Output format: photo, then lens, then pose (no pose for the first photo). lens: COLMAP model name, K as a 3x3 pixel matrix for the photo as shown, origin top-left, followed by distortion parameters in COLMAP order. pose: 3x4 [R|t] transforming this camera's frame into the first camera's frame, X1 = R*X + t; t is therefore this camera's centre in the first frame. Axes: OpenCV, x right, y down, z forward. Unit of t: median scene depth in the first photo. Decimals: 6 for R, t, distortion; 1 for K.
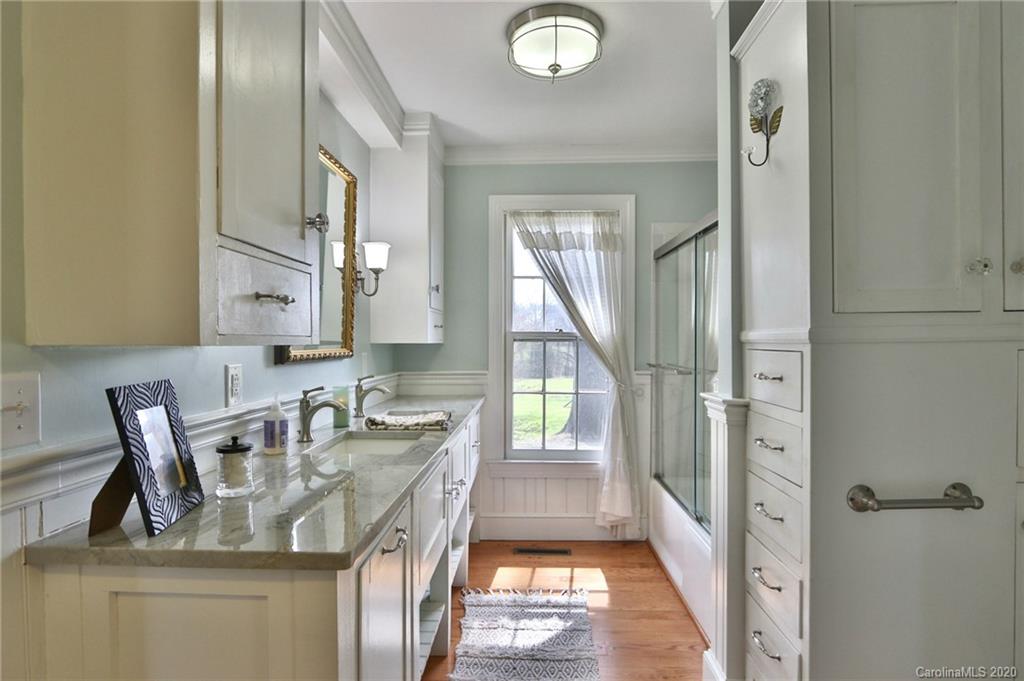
lens RADIAL K [[540.1, 0, 509.9], [0, 540.1, 341.9], [0, 0, 1]] dist [-0.004911, -0.000688]
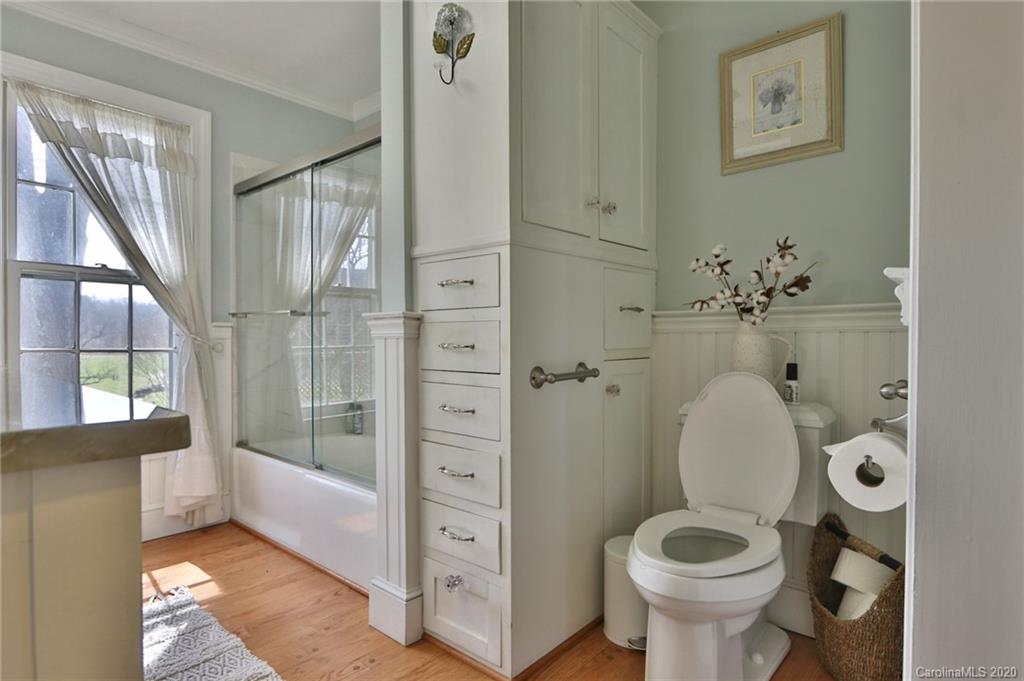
lens RADIAL K [[555.1, 0, 508.2], [0, 555.1, 342.0], [0, 0, 1]] dist [-0.017104, 0.000097]
pose [[0.629152, 0.000747, 0.777282, -0.150108], [0.000342, 0.999999, -0.001238, 0.088851], [-0.777283, 0.001045, 0.629151, 0.111847]]
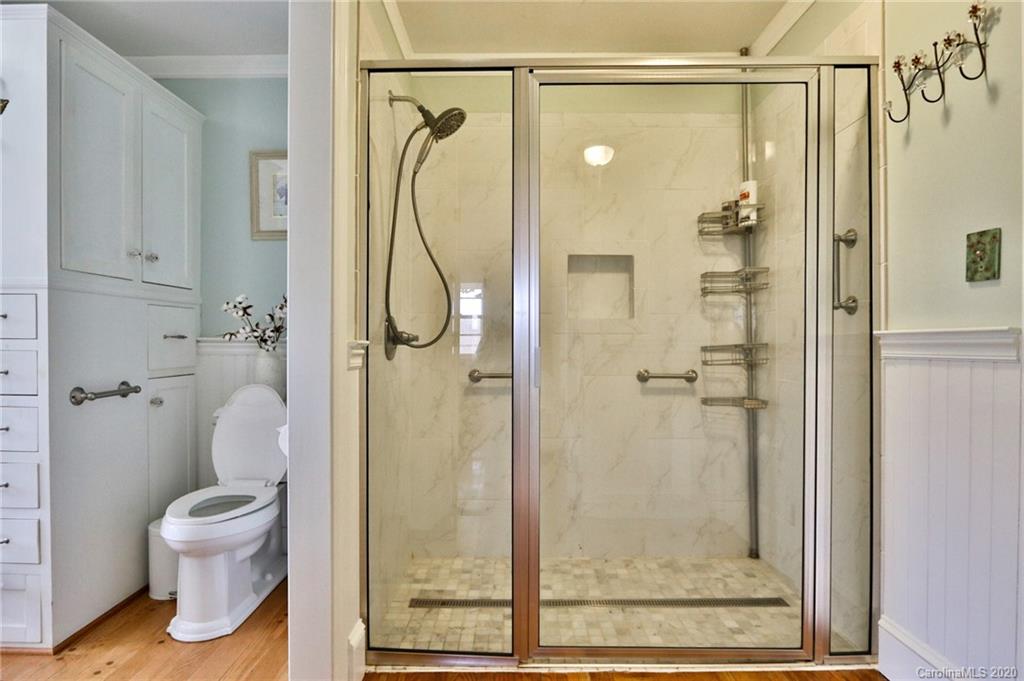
lens RADIAL K [[536.9, 0, 514.1], [0, 536.9, 349.4], [0, 0, 1]] dist [-0.014161, -0.000991]
pose [[-0.031512, -0.005802, 0.999487, -0.355400], [-0.001748, 0.999982, 0.005750, 0.063159], [-0.999502, -0.001566, -0.031522, -0.065041]]
